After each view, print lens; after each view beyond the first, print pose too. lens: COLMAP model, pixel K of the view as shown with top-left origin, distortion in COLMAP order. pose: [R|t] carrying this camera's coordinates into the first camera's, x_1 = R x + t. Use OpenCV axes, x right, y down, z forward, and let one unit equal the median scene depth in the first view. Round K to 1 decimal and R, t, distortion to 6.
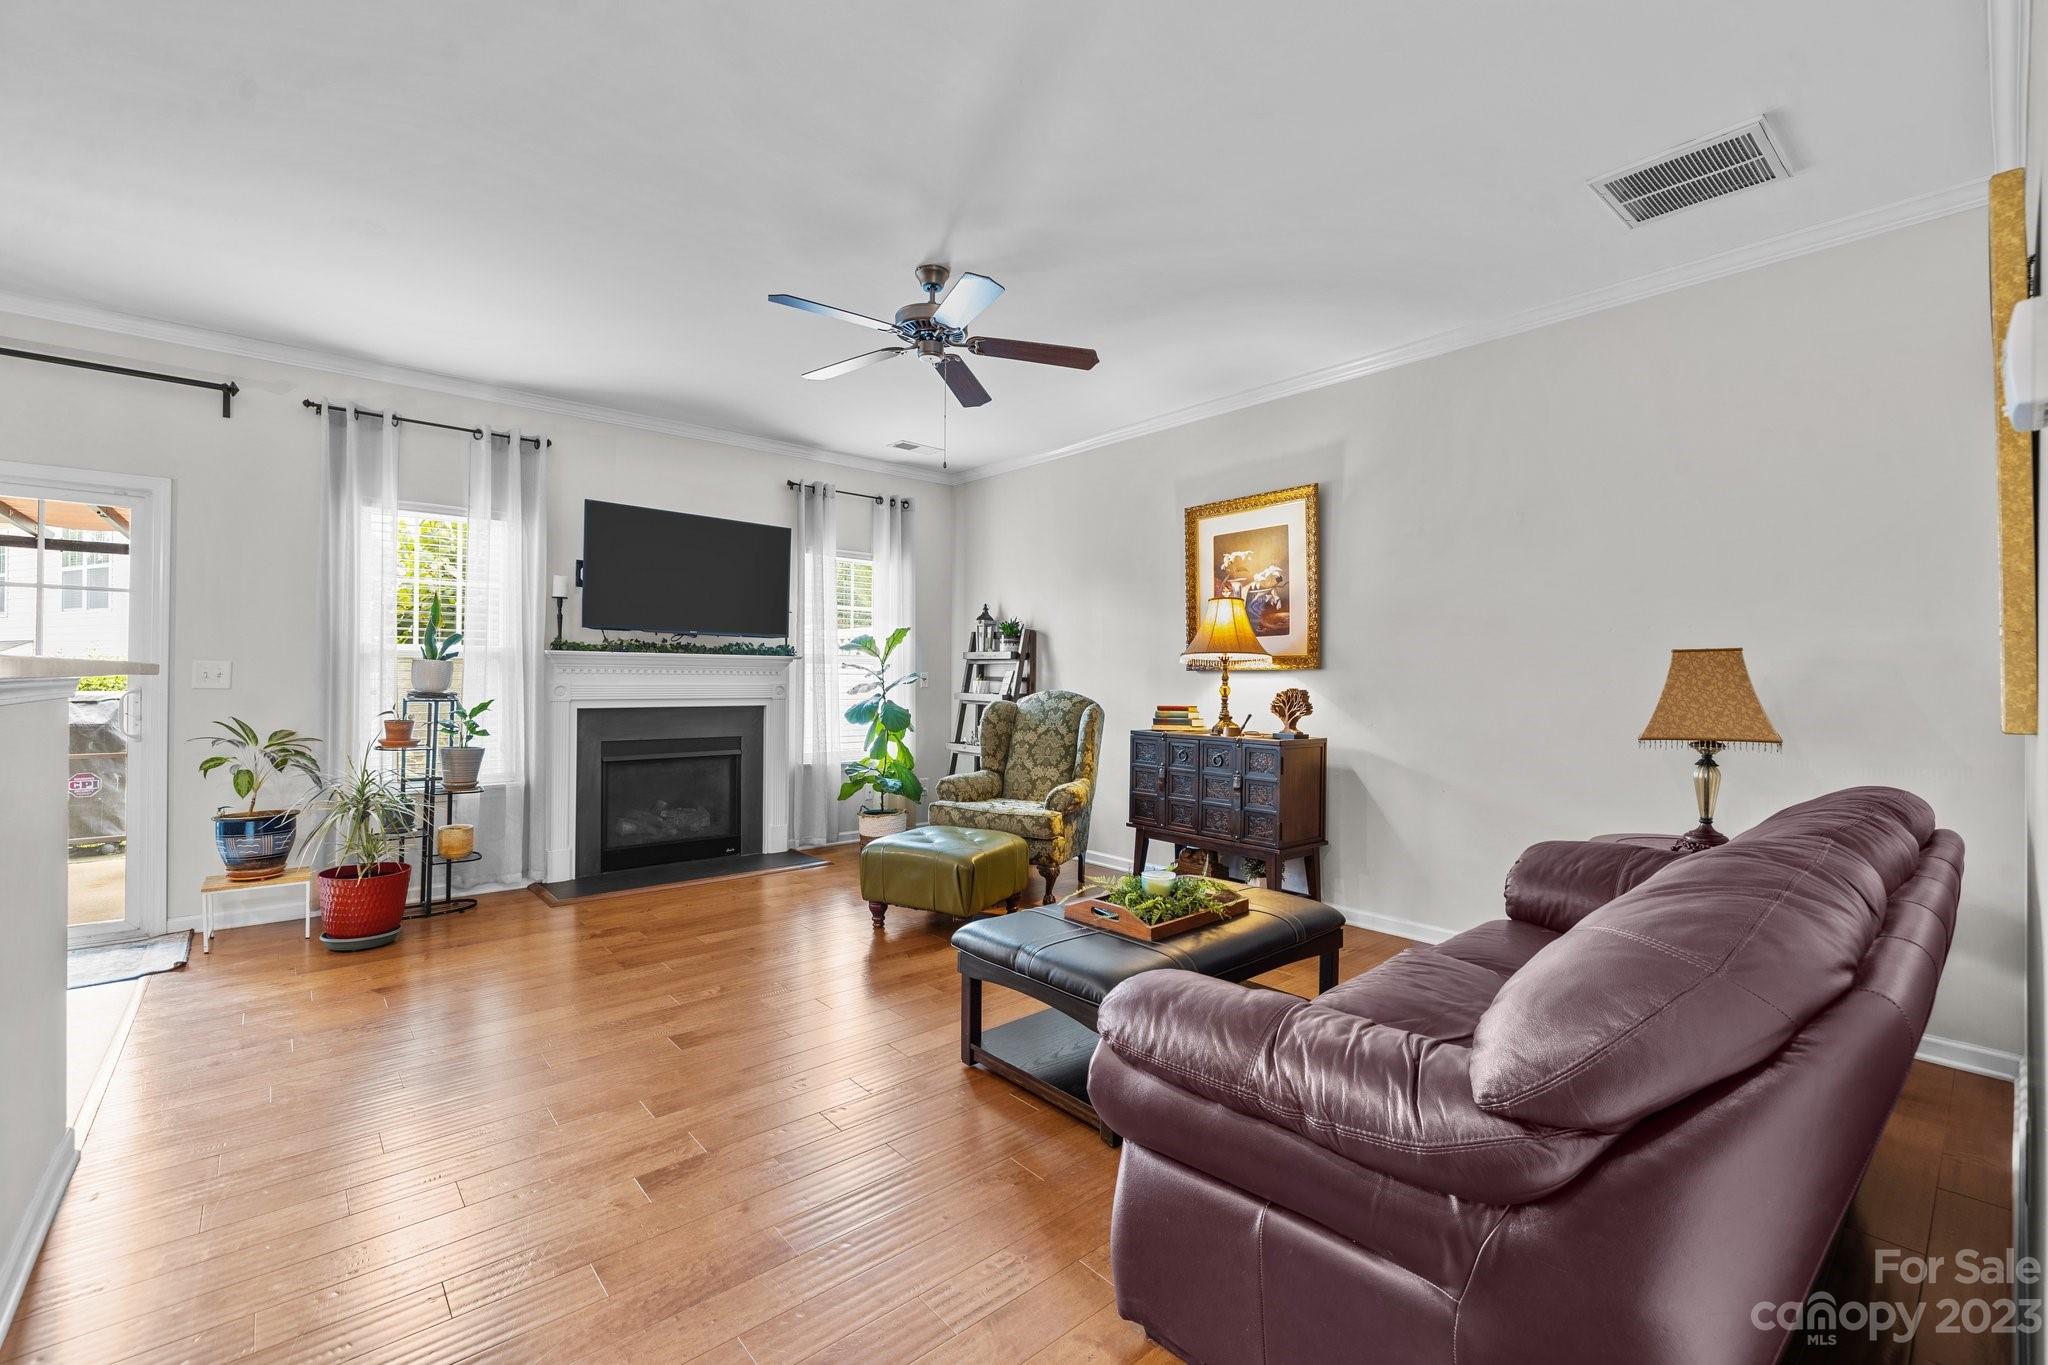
lens RADIAL K [[871.6, 0, 1016.2], [0, 871.6, 679.1], [0, 0, 1]] dist [0.000962, -0.000661]
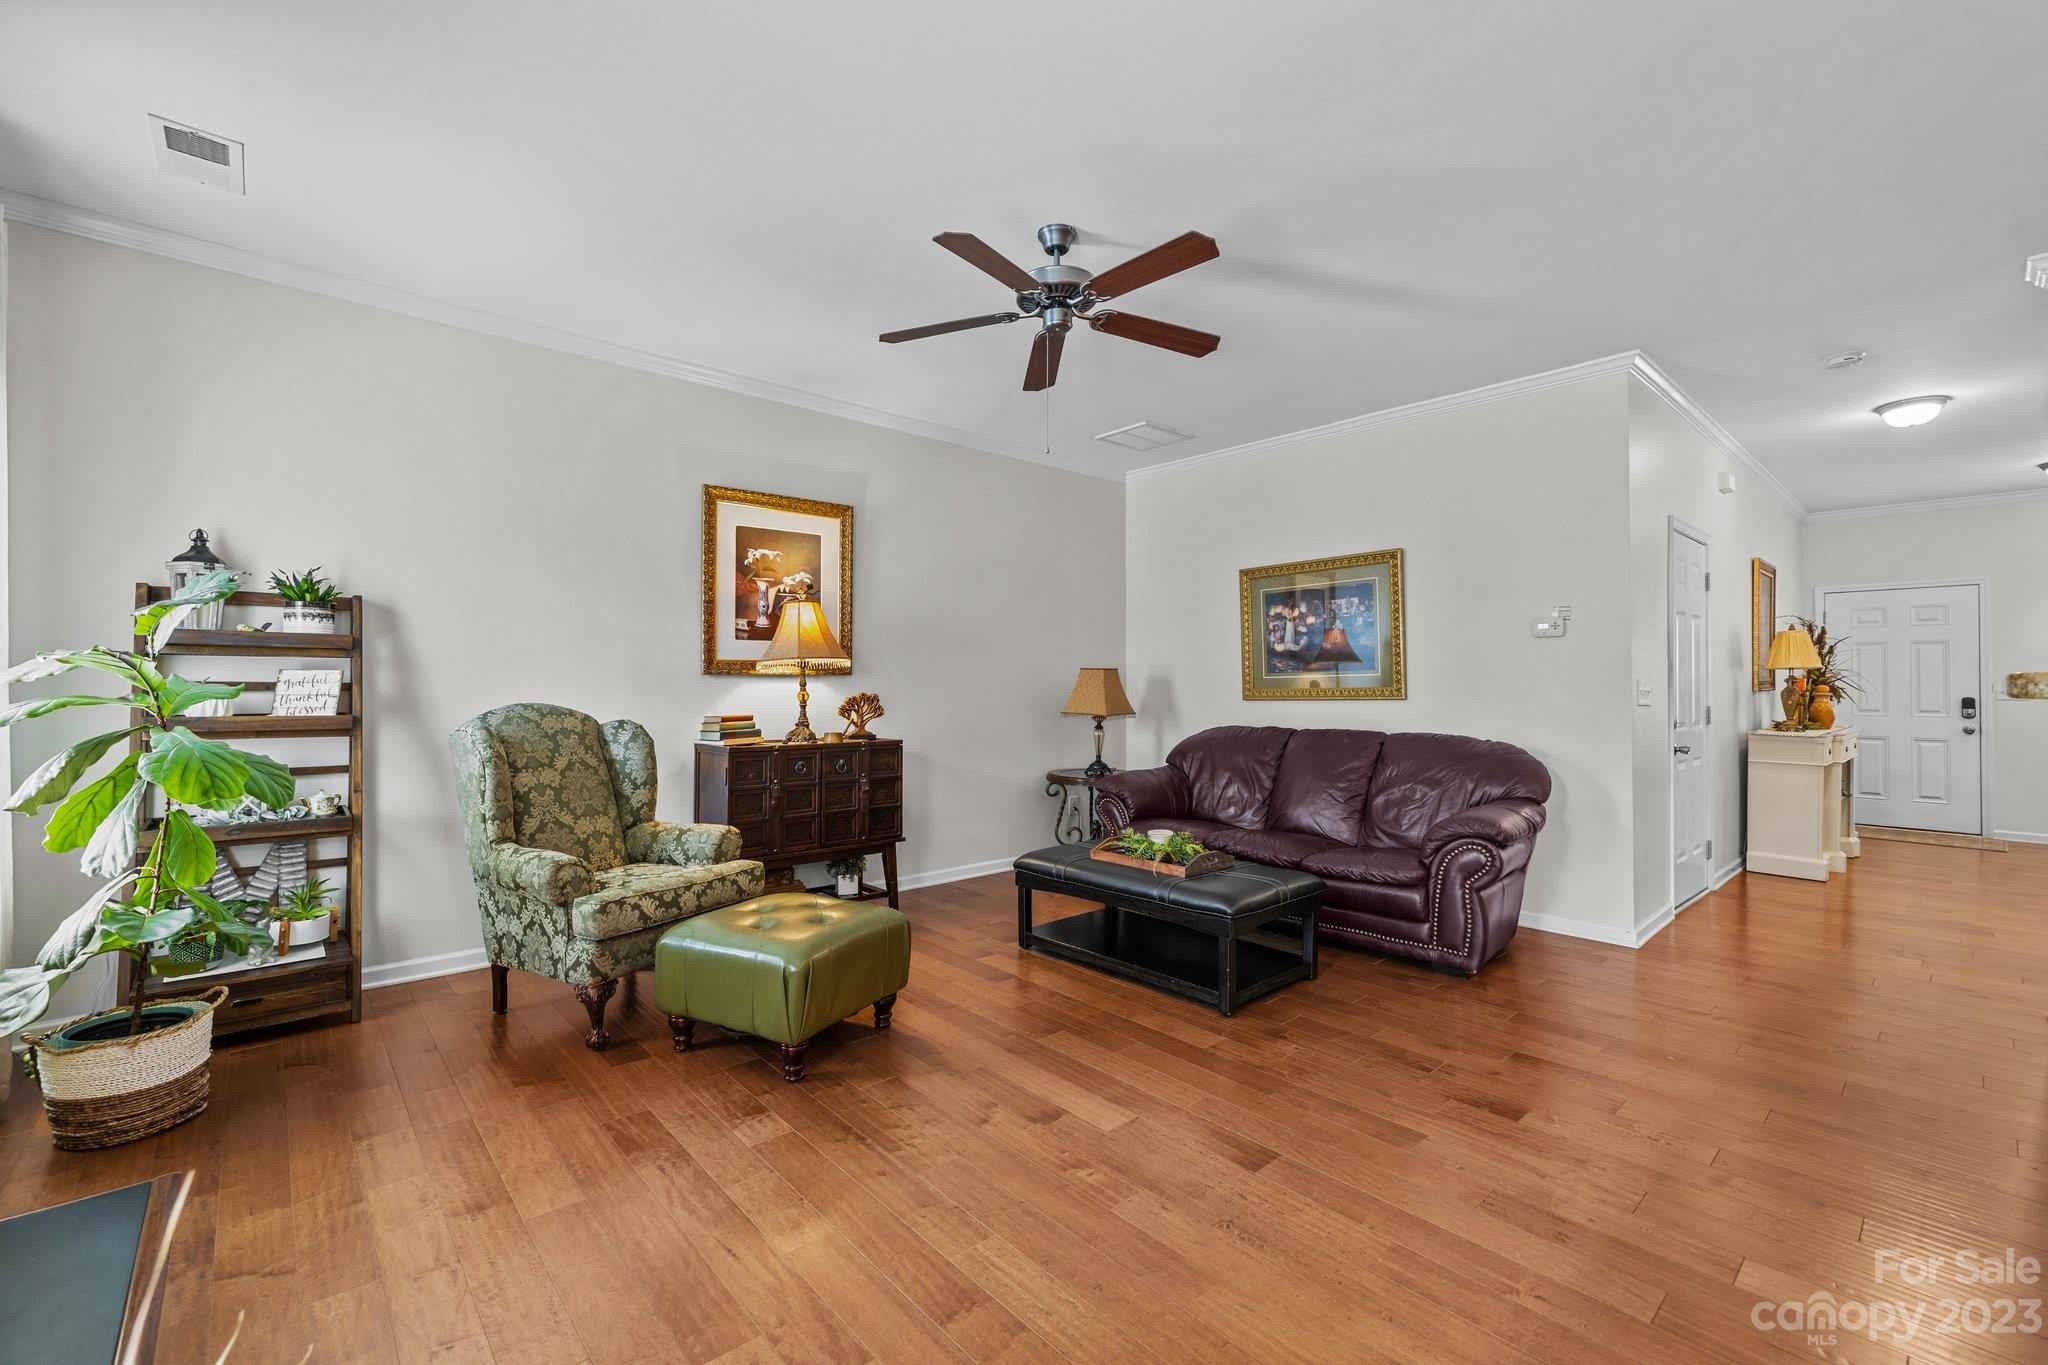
lens RADIAL K [[871.6, 0, 1021.1], [0, 871.6, 677.7], [0, 0, 1]] dist [0.000962, -0.000661]
pose [[-0.020467, -0.000452, 0.999790, -0.717102], [-0.004035, 0.999992, 0.000370, -0.008927], [-0.999782, -0.004026, -0.020469, 0.763307]]
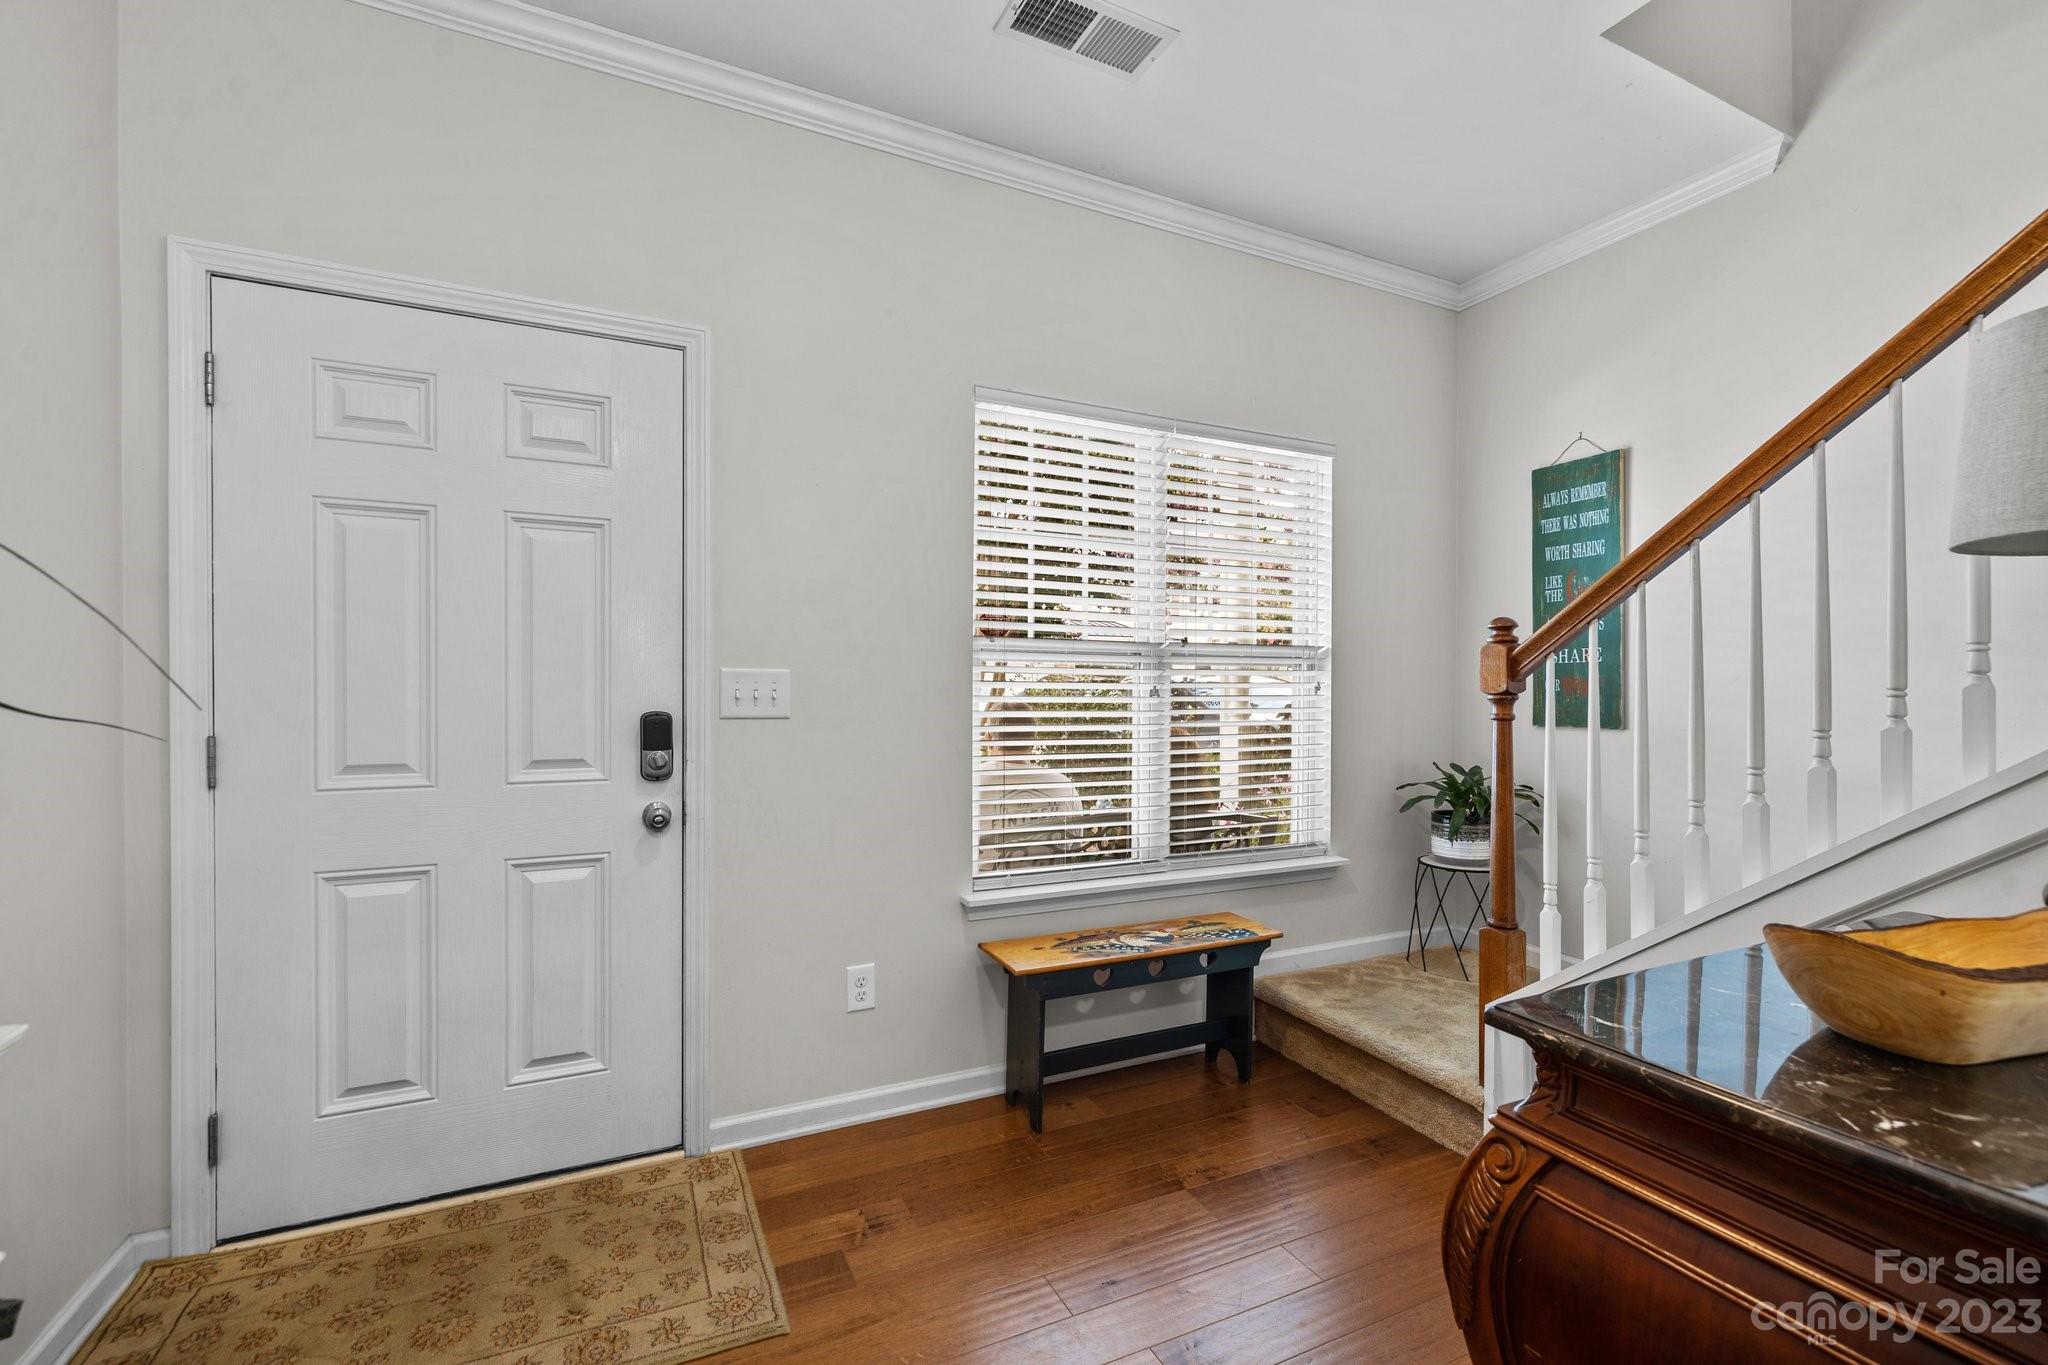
lens RADIAL K [[871.6, 0, 1031.6], [0, 871.6, 697.7], [0, 0, 1]] dist [0.000962, -0.000661]
pose [[-0.965390, -0.020947, 0.259969, 0.455549], [-0.018075, 0.999746, 0.013436, 0.001650], [-0.260185, 0.008272, -0.965523, -0.522750]]
